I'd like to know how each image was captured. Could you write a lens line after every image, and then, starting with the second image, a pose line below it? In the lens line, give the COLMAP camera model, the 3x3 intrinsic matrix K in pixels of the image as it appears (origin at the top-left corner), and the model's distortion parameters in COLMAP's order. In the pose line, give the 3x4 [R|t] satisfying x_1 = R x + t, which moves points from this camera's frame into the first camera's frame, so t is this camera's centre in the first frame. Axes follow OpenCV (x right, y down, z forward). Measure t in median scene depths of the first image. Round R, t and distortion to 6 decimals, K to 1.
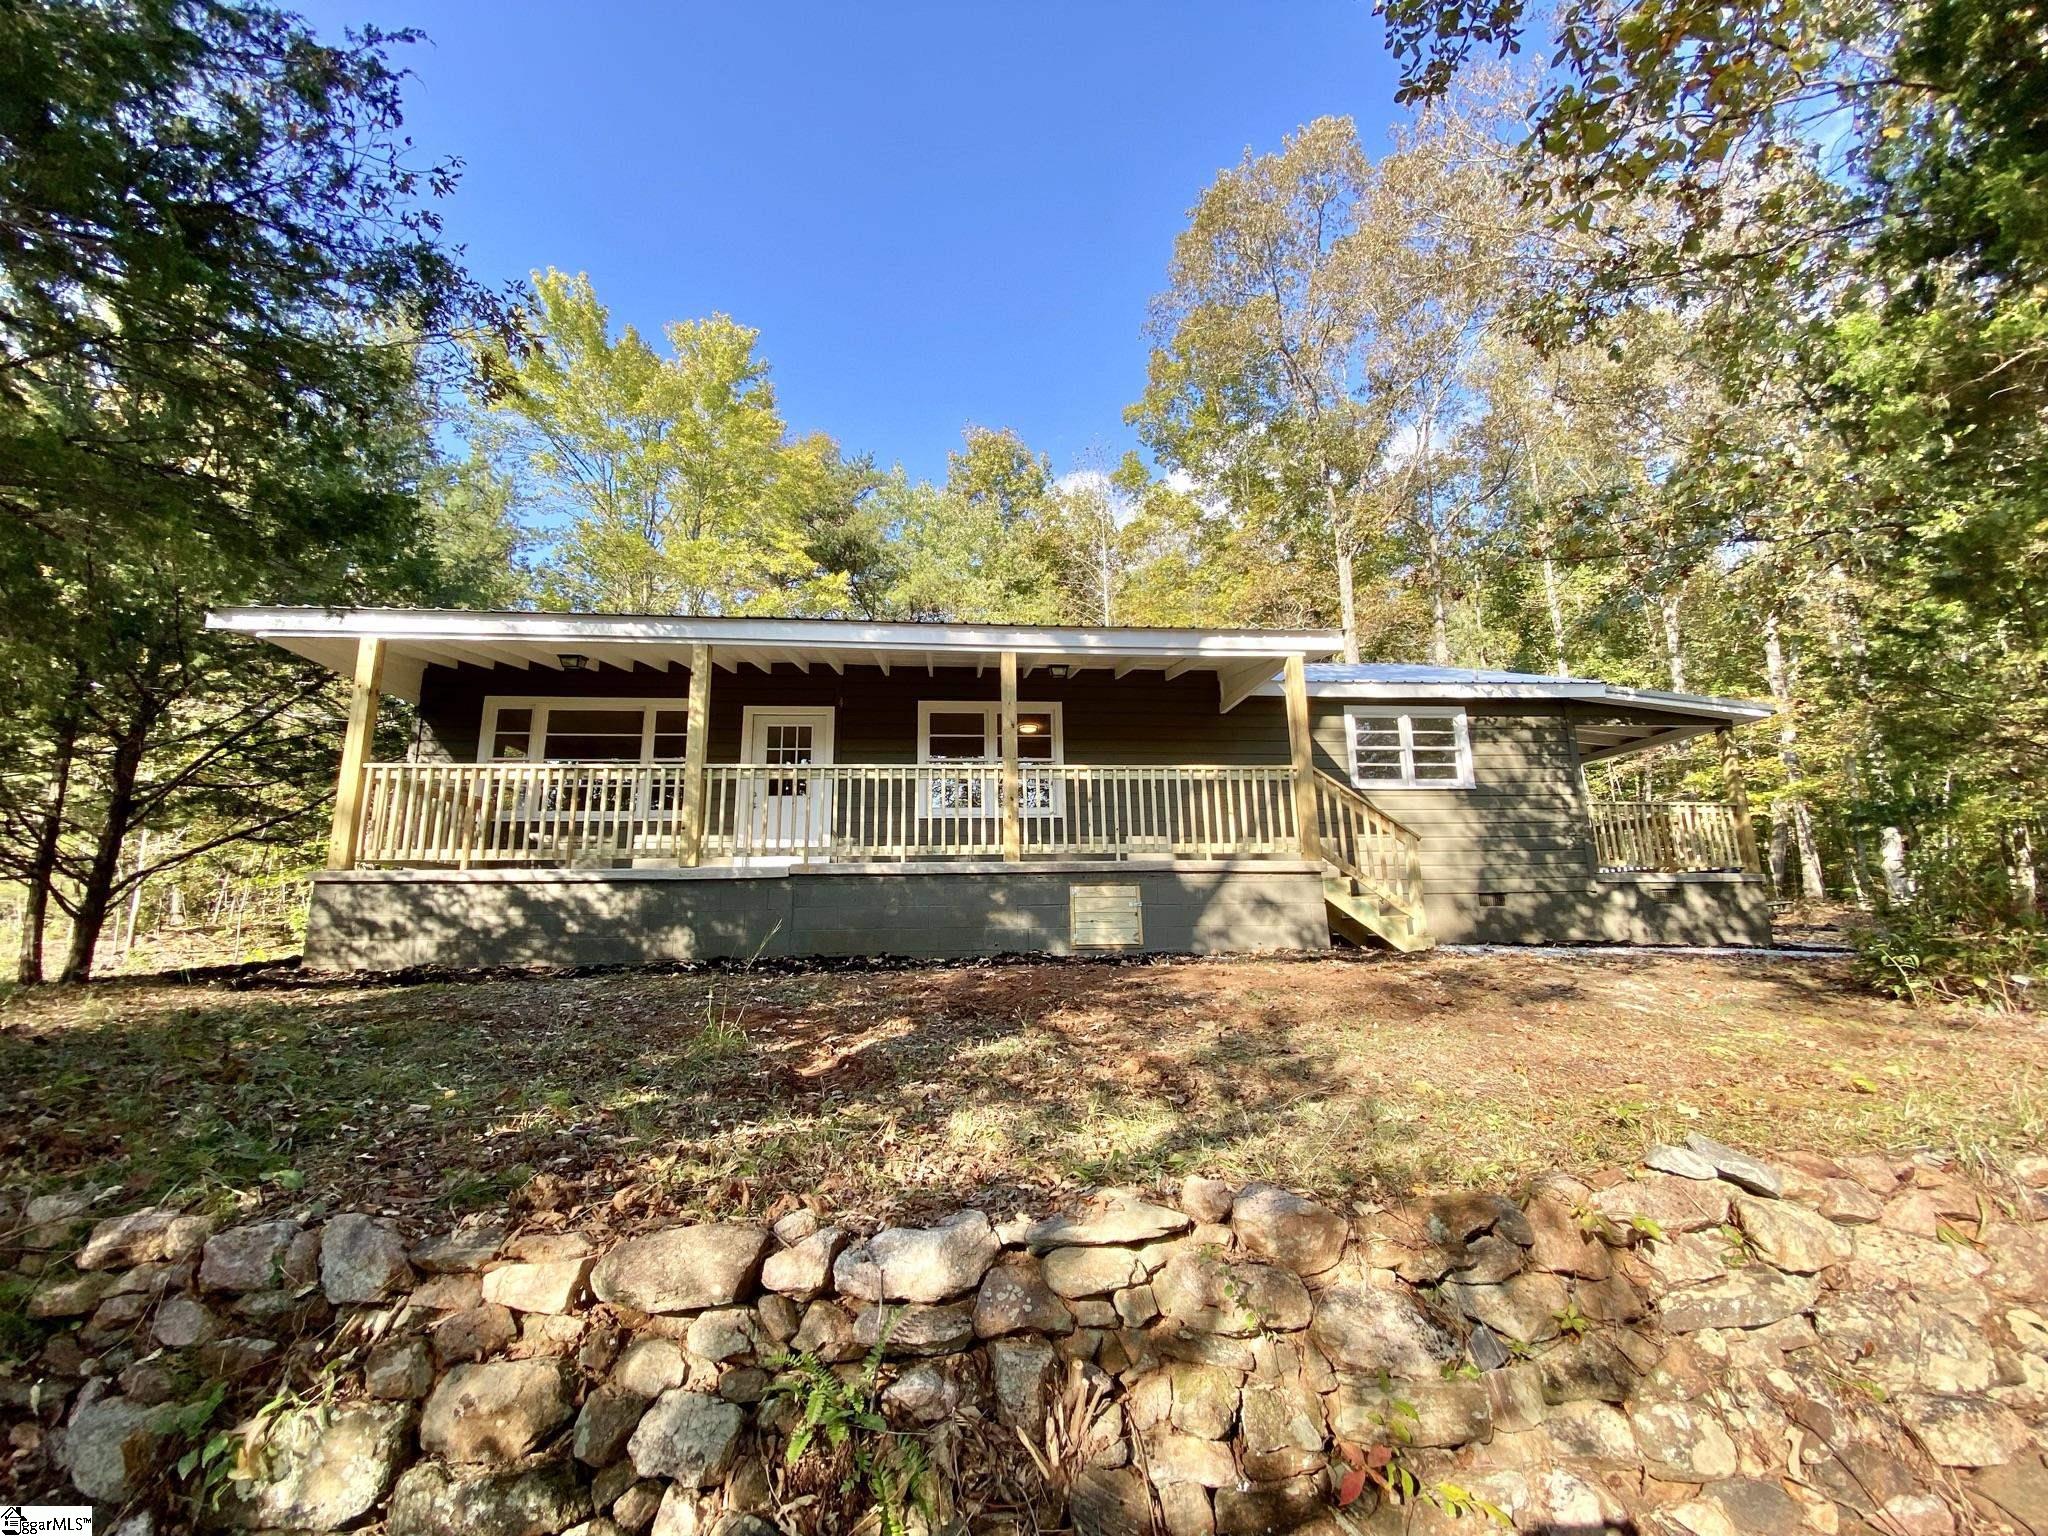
lens RADIAL K [[805.0, 0, 1018.2], [0, 805.0, 751.9], [0, 0, 1]] dist [0.018152, -0.017752]
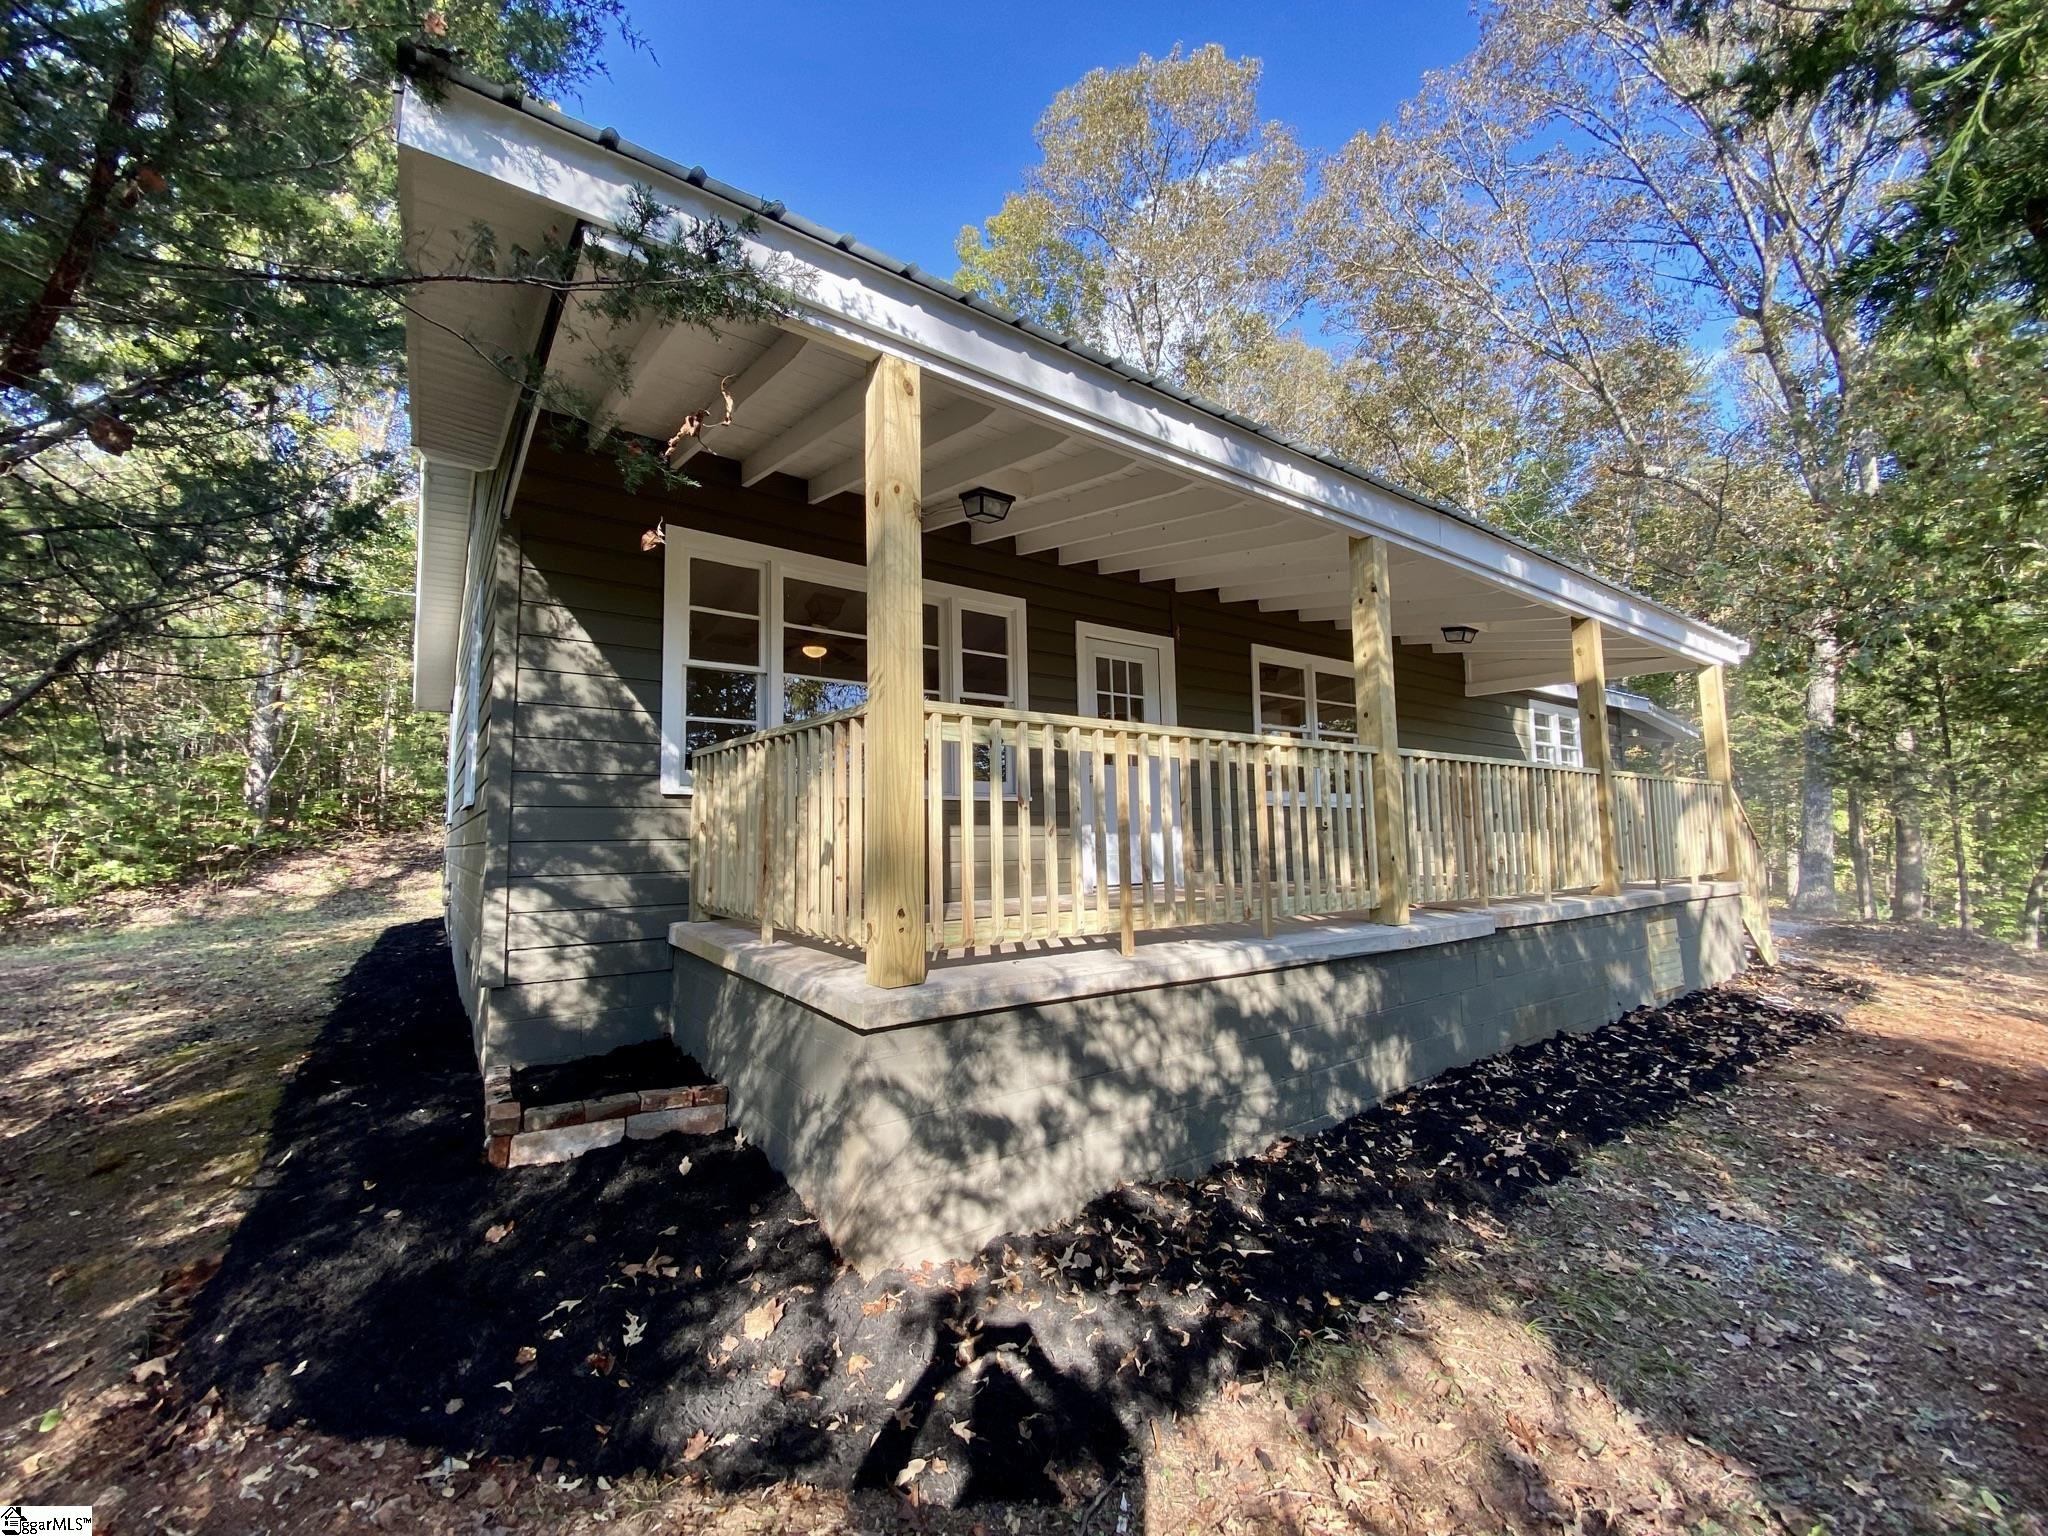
lens RADIAL K [[805.0, 0, 1018.2], [0, 805.0, 751.9], [0, 0, 1]] dist [0.018152, -0.017752]
pose [[0.878720, 0.061943, 0.473302, -0.969145], [-0.108605, 0.991483, 0.071875, 0.006821], [-0.464819, -0.114561, 0.877963, 0.659932]]
